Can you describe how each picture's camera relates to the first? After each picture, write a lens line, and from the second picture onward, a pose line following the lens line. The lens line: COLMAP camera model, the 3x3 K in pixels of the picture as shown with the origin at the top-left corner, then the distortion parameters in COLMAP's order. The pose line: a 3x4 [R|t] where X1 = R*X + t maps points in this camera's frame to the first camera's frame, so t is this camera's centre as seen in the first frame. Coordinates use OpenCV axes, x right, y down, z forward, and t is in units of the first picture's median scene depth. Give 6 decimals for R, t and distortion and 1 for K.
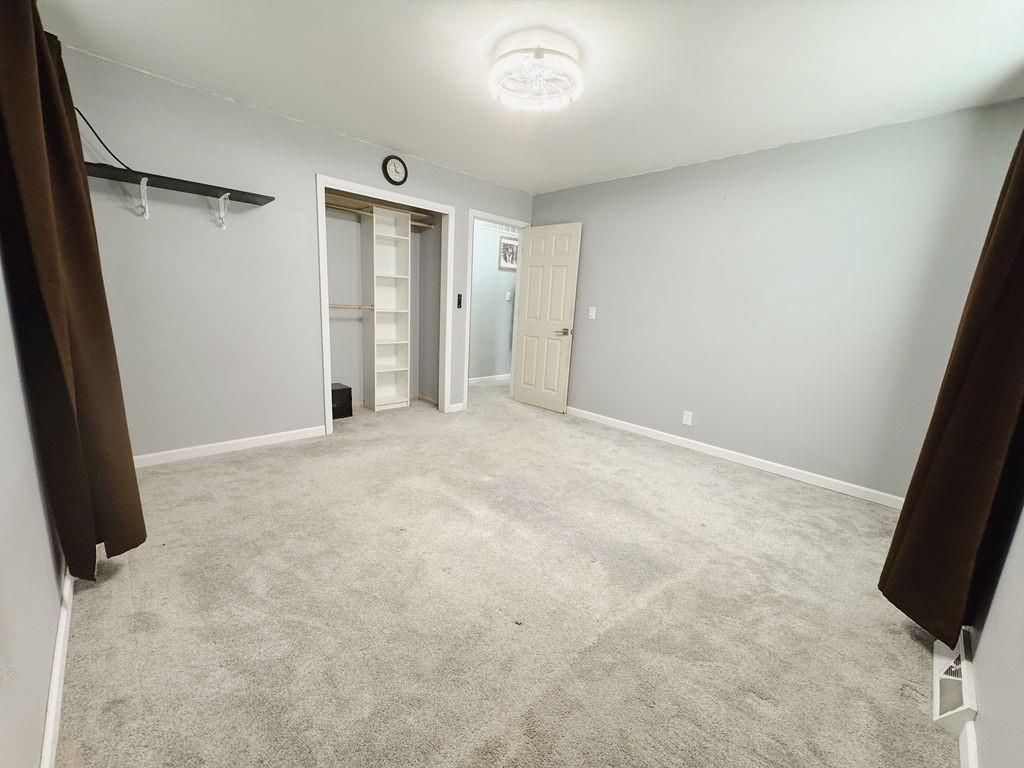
lens RADIAL K [[408.5, 0, 513.6], [0, 408.5, 384.0], [0, 0, 1]] dist [-0.002552, 0.000022]
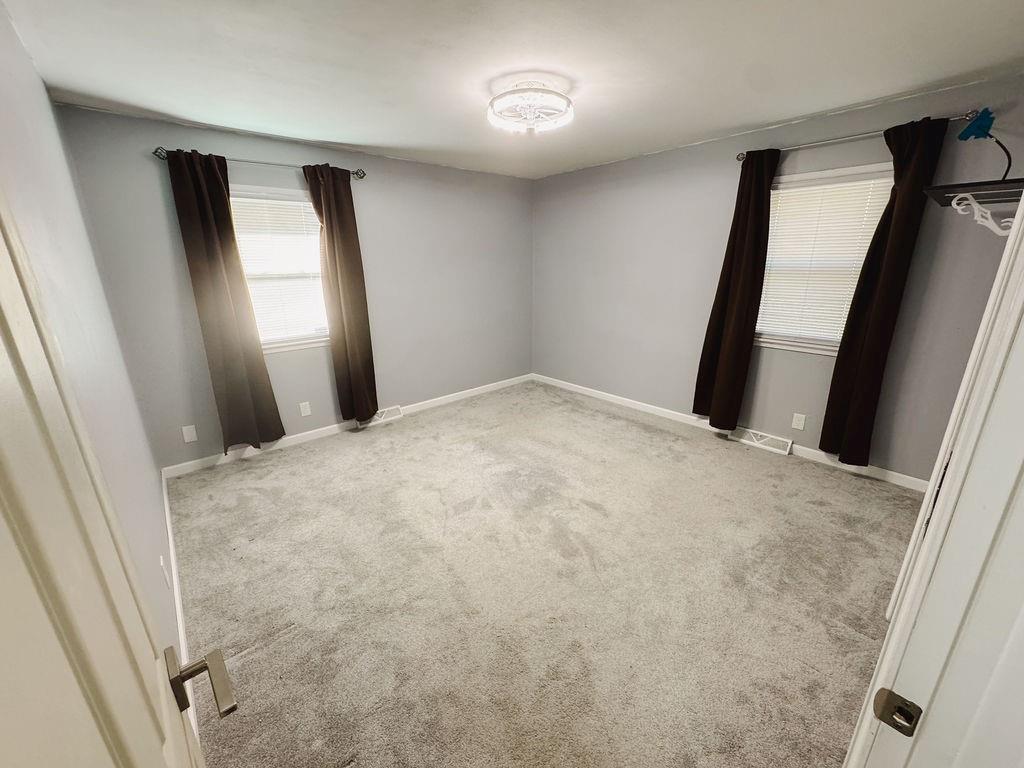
lens RADIAL K [[408.5, 0, 509.6], [0, 408.5, 385.1], [0, 0, 1]] dist [-0.002552, 0.000022]
pose [[-0.997732, -0.056151, 0.037131, 0.018183], [-0.031365, 0.875806, 0.481644, -0.358646], [-0.059564, 0.479386, -0.875580, 1.328786]]
